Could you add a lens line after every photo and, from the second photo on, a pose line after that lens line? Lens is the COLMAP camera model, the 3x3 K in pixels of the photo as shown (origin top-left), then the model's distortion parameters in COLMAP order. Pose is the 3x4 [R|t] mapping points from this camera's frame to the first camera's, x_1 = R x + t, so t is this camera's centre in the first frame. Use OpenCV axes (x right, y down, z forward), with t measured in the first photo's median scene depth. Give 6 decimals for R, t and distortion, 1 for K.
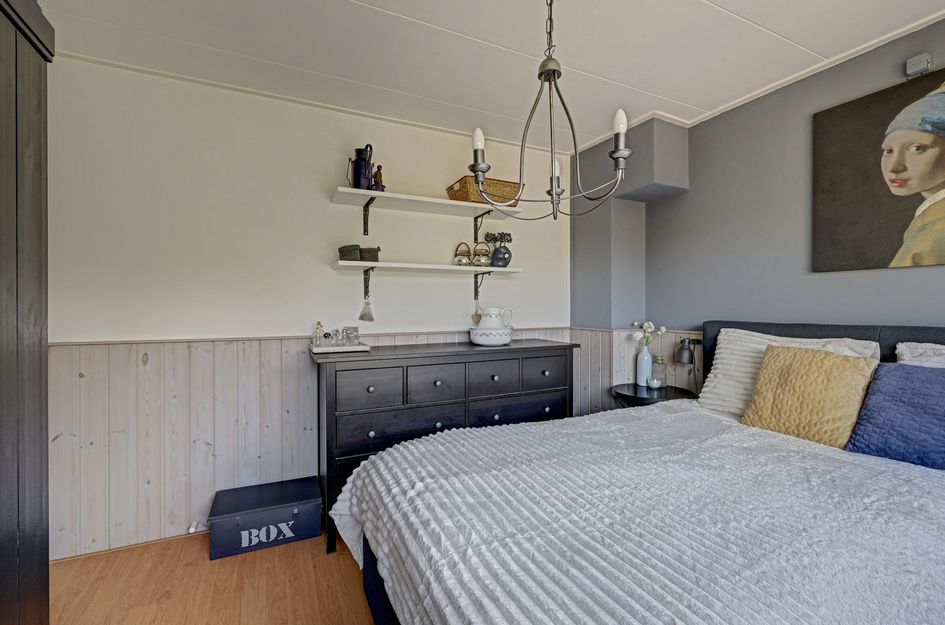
lens RADIAL K [[412.8, 0, 472.5], [0, 412.8, 312.5], [0, 0, 1]] dist [0.000108, -0.000024]
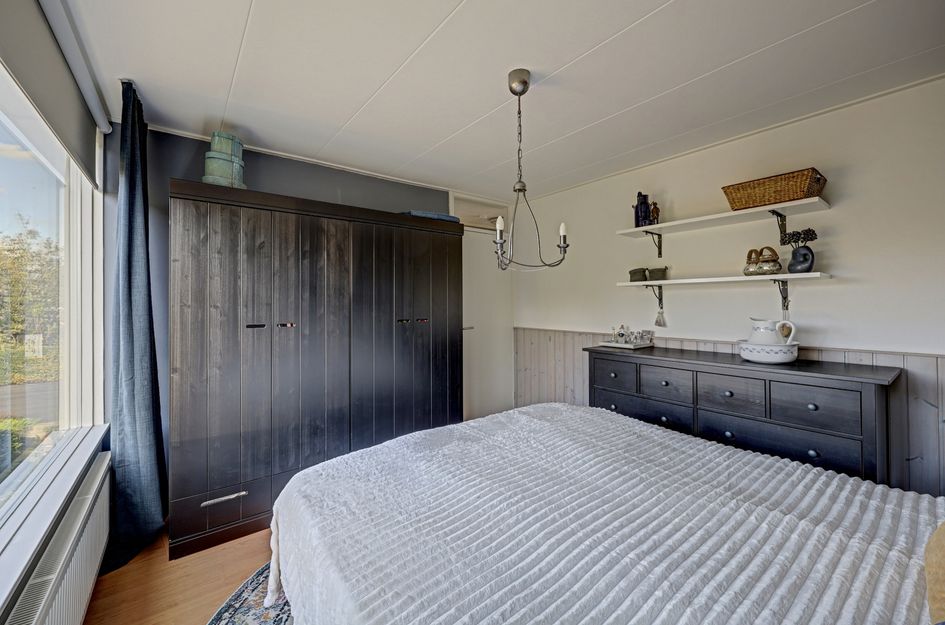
lens RADIAL K [[383.6, 0, 472.5], [0, 383.6, 312.5], [0, 0, 1]] dist [-0.000485, -0.000052]
pose [[0.194696, 0.027206, -0.980486, 0.786737], [-0.006769, 0.999629, 0.026393, -0.049949], [0.980840, 0.001498, 0.194807, 0.226935]]
